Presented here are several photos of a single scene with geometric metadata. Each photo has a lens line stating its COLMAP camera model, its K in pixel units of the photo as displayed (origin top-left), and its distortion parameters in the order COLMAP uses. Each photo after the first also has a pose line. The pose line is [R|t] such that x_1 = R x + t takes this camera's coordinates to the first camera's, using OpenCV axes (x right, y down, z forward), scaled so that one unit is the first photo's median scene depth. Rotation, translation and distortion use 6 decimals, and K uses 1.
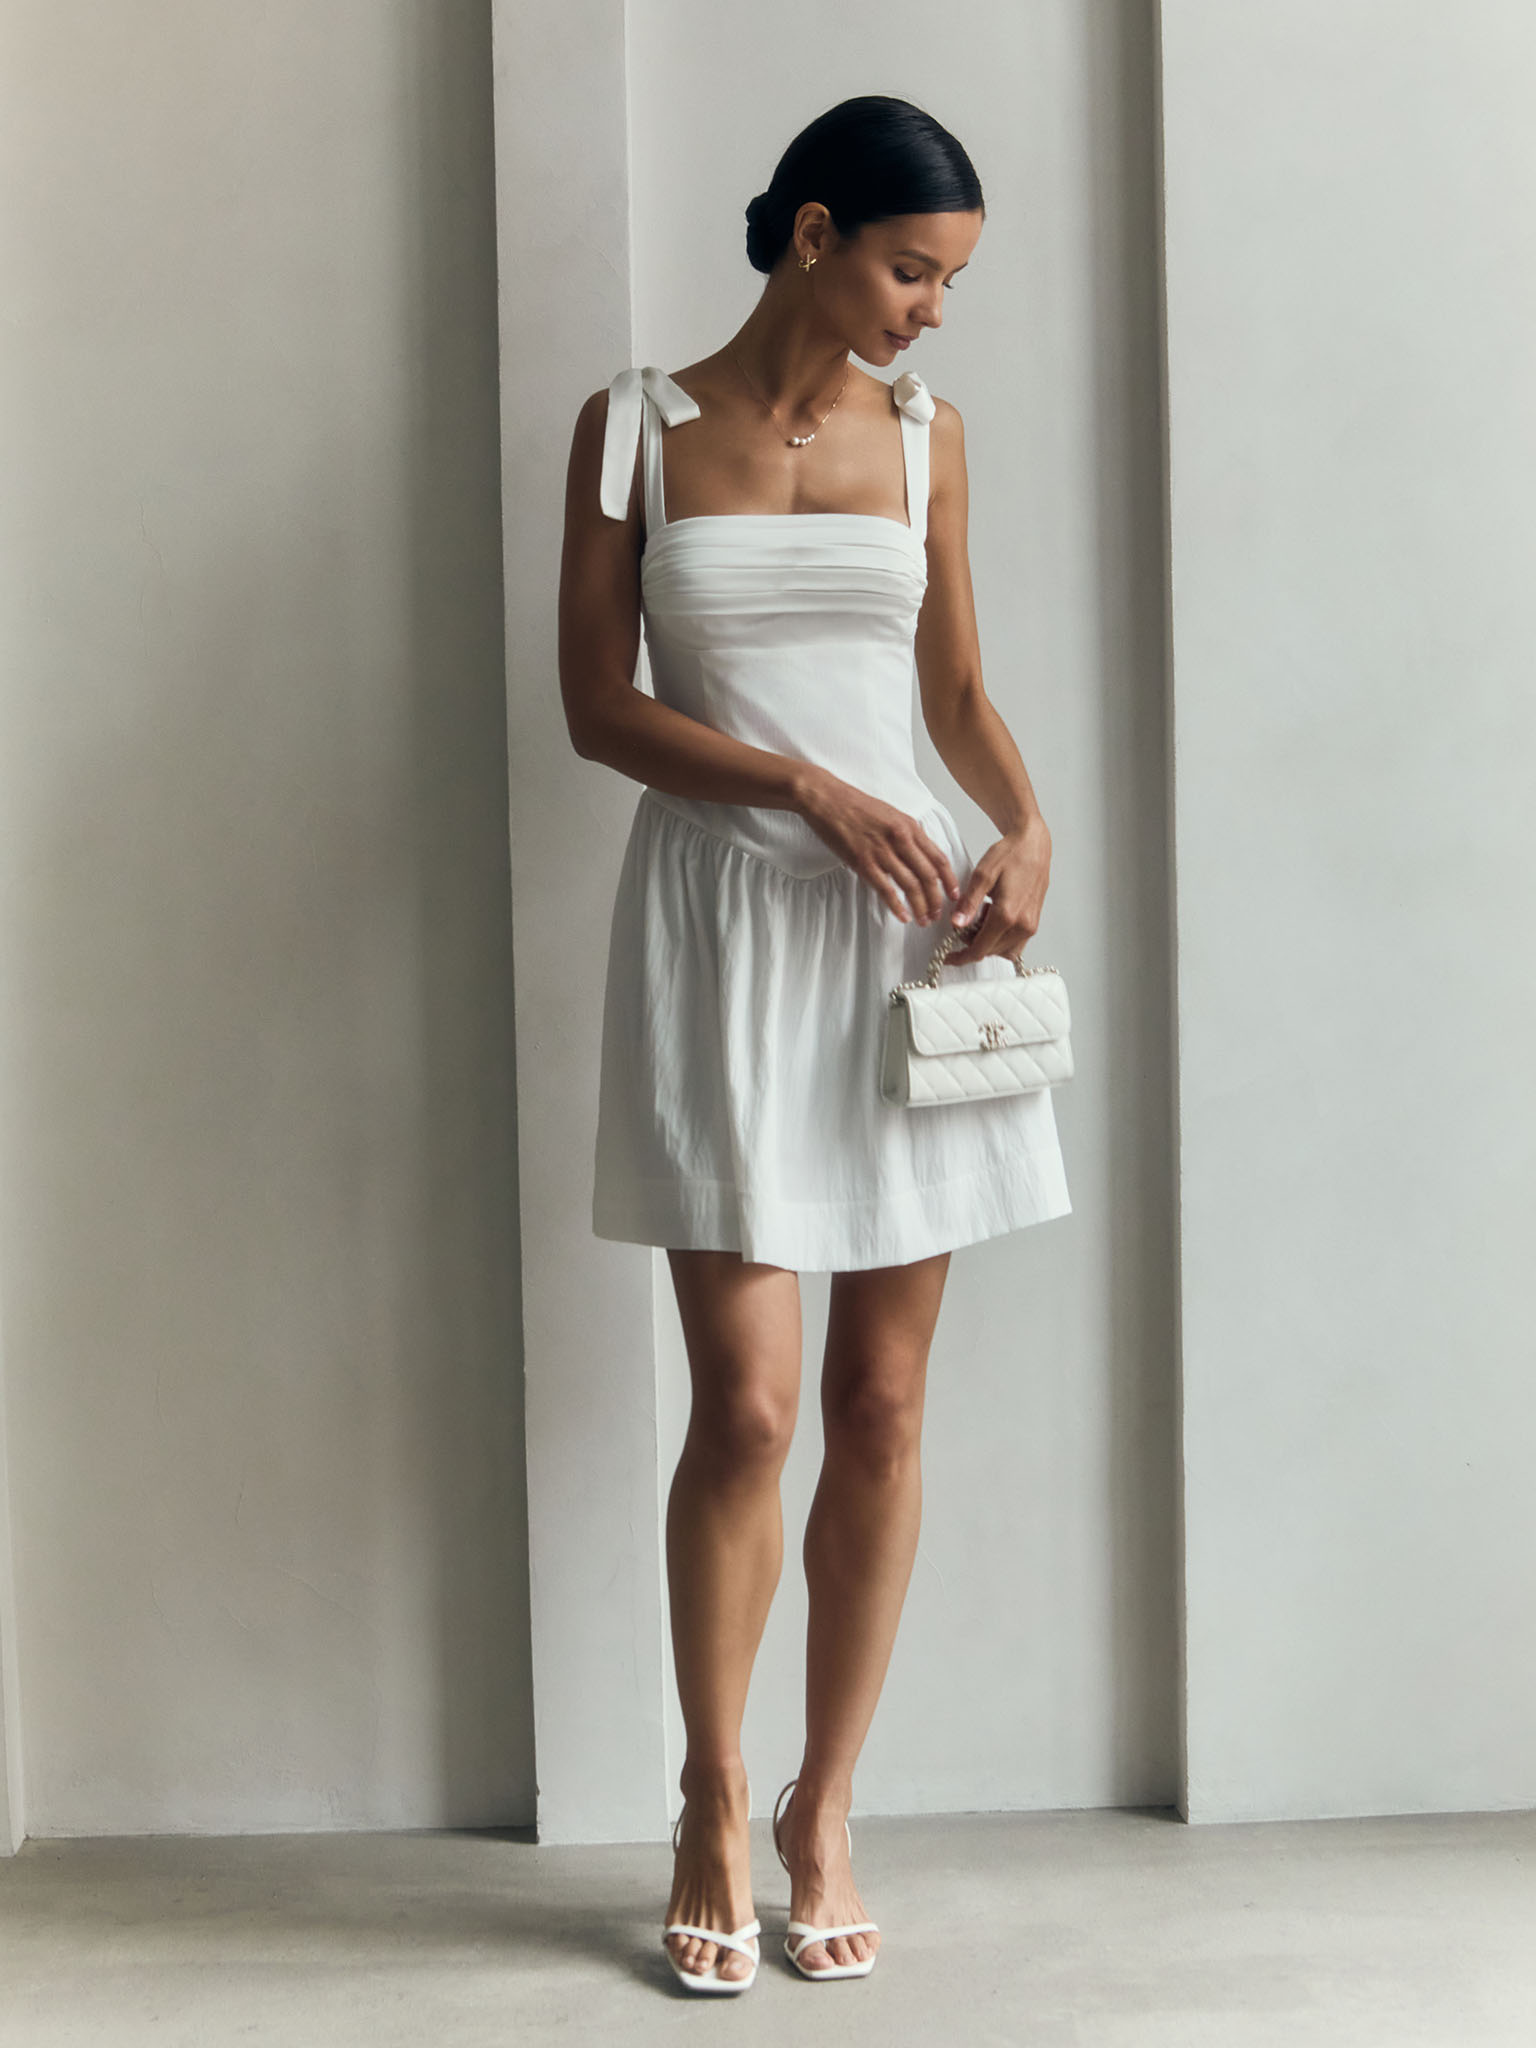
lens RADIAL K [[3049.2, 0, 768.0], [0, 3049.2, 1024.0], [0, 0, 1]] dist [0.319665, 0.000126]
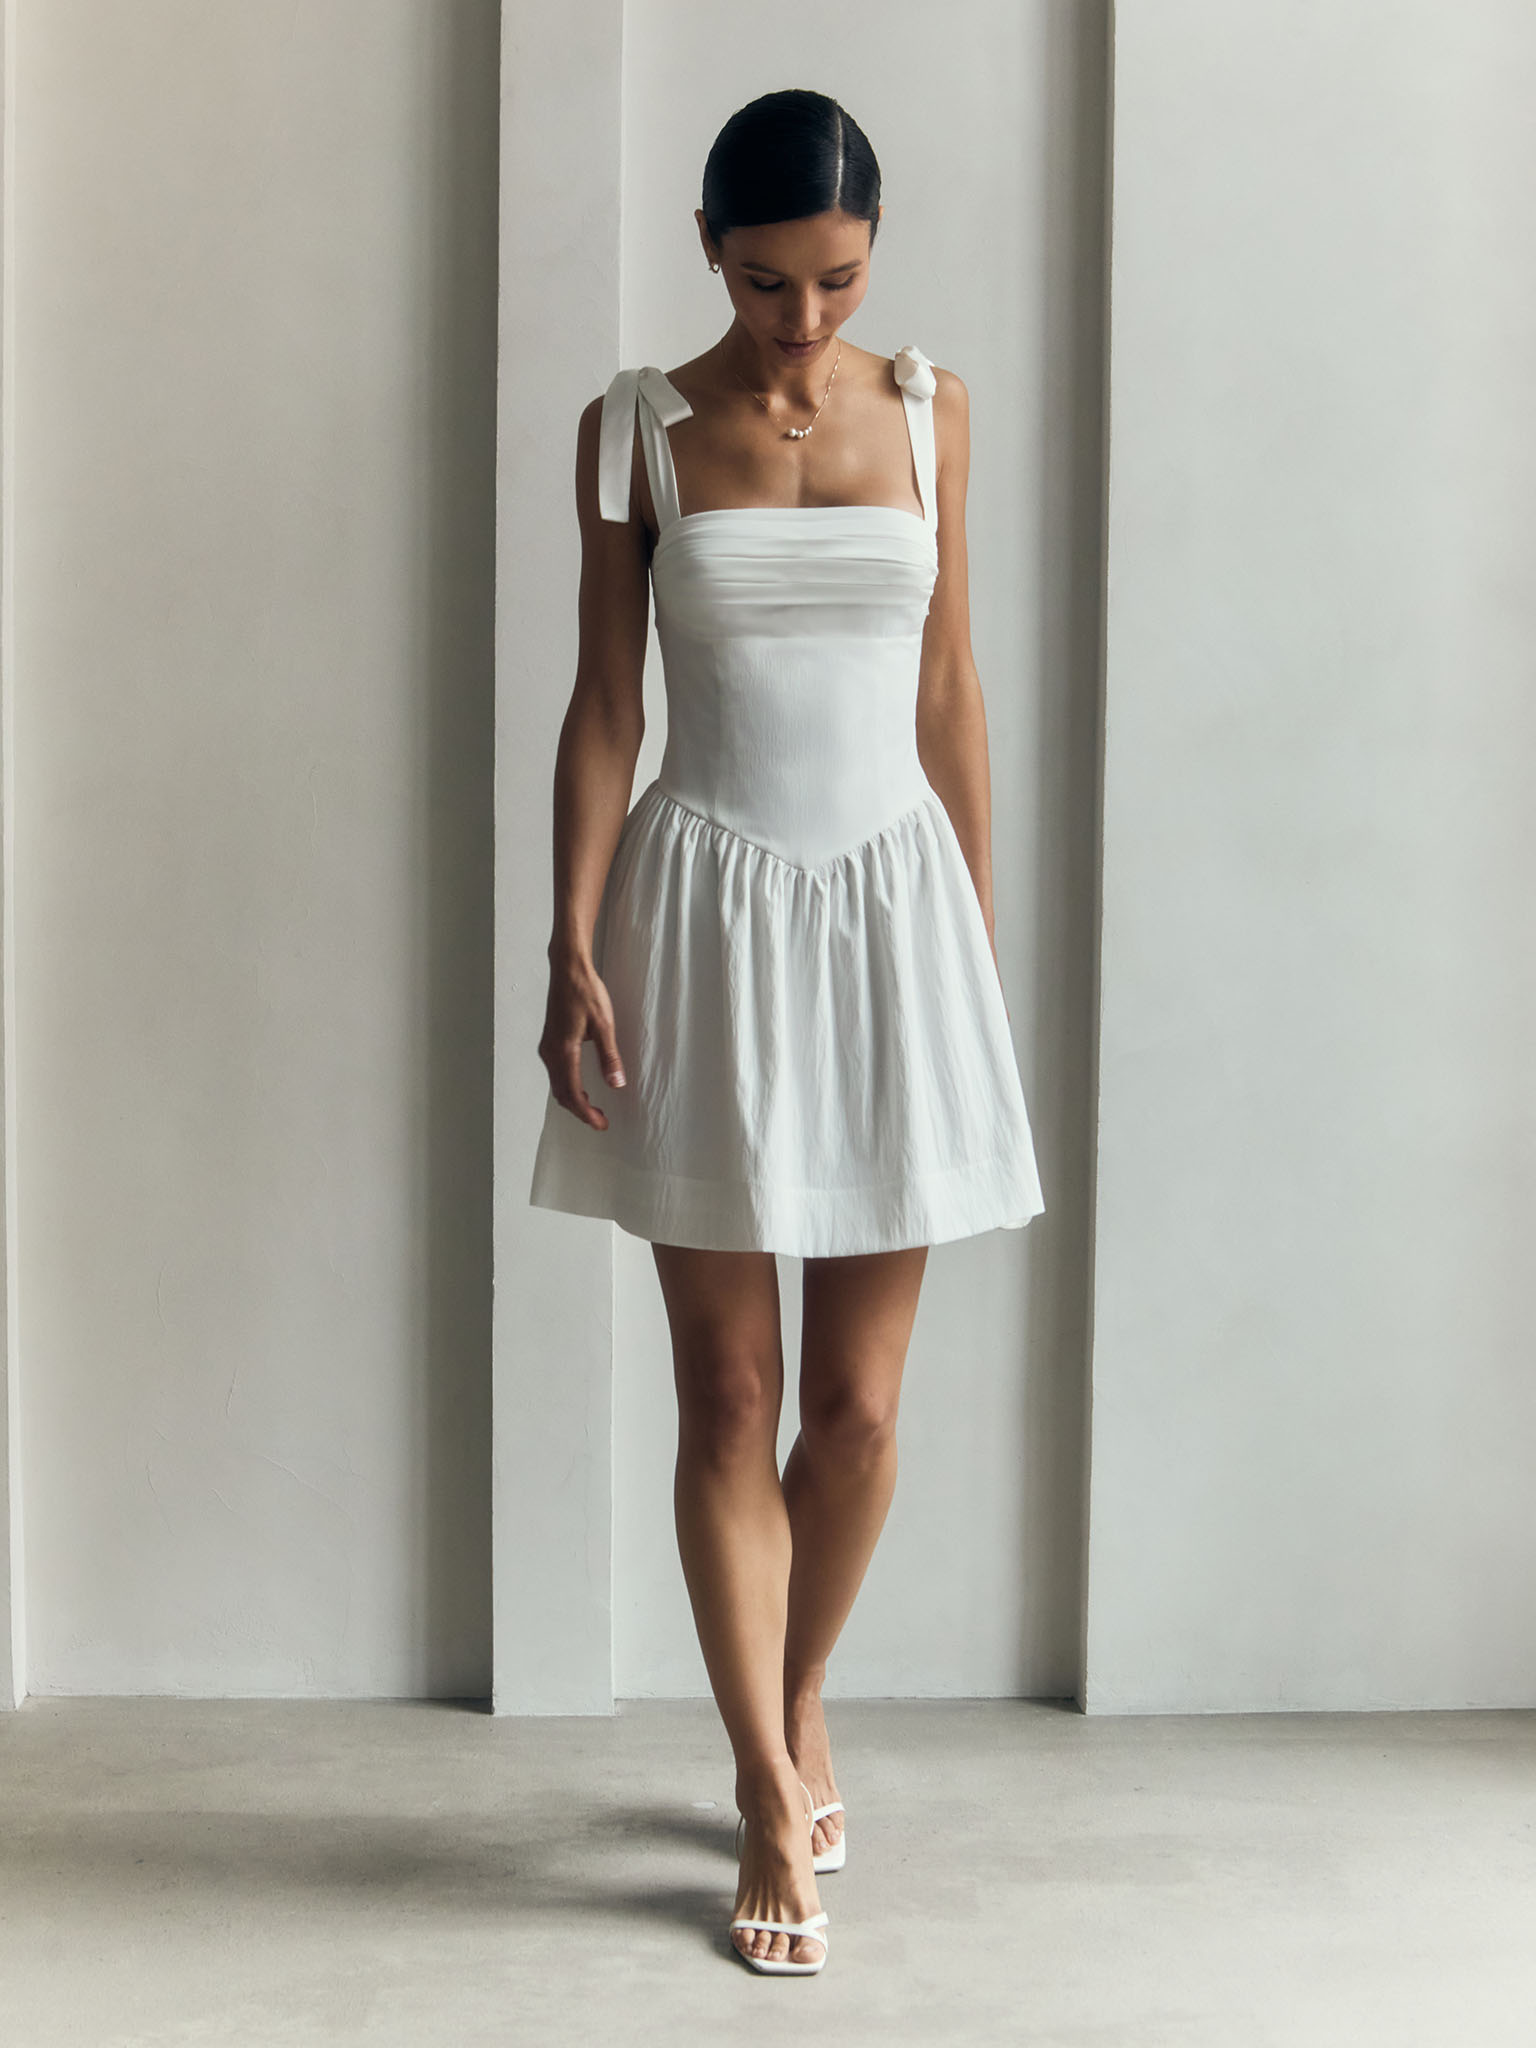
lens RADIAL K [[3081.9, 0, 768.0], [0, 3081.9, 1024.0], [0, 0, 1]] dist [0.310205, 0.050853]
pose [[0.999558, 0.029724, -0.000888, 0.016378], [-0.029723, 0.999557, 0.001256, 0.015257], [0.000925, -0.001230, 0.999999, -0.100173]]
